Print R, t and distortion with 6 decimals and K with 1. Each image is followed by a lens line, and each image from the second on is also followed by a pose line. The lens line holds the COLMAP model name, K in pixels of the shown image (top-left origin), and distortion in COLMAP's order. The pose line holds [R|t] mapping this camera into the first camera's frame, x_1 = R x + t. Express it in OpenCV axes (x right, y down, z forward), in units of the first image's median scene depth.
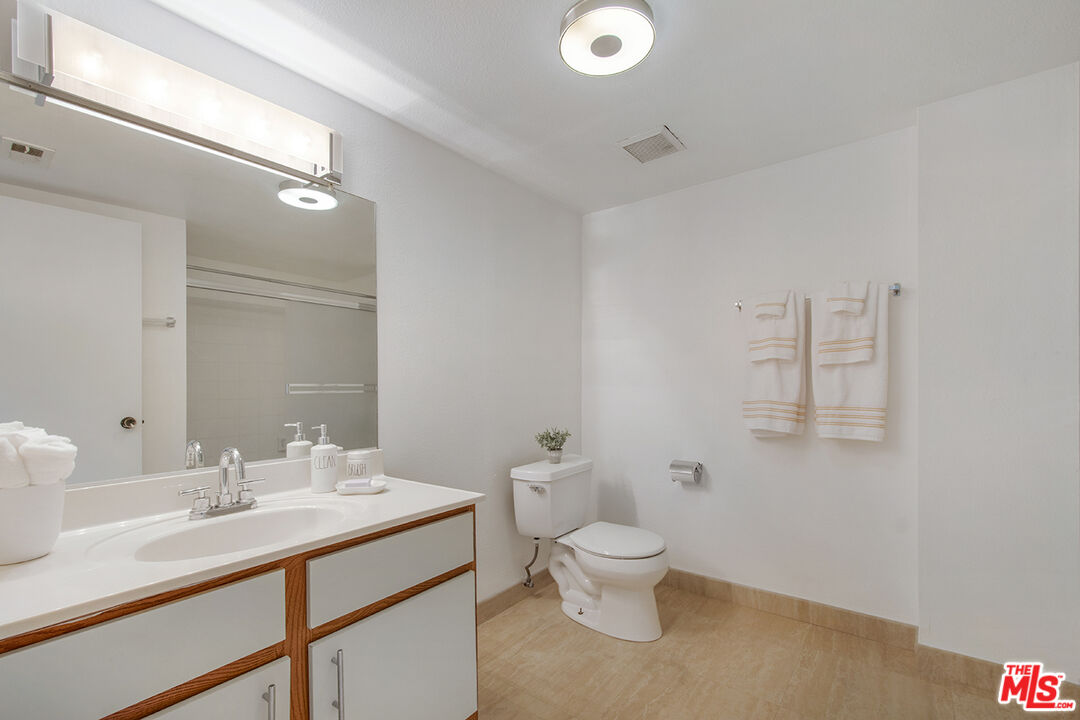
lens RADIAL K [[491.6, 0, 548.9], [0, 491.6, 383.9], [0, 0, 1]] dist [0.010832, -0.001218]
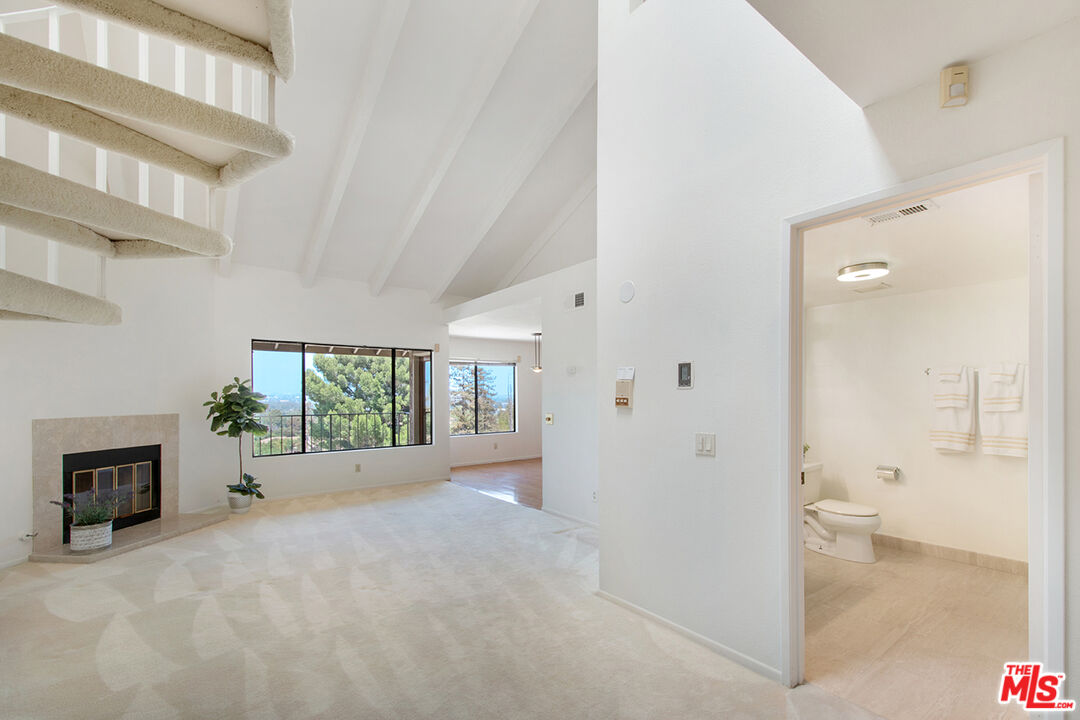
lens RADIAL K [[466.6, 0, 557.1], [0, 466.6, 394.5], [0, 0, 1]] dist [-0.000164, -0.000261]
pose [[0.960389, 0.002258, -0.278653, -0.399180], [-0.002051, 0.999997, 0.001034, -0.091121], [0.278655, -0.000421, 0.960391, -0.913161]]
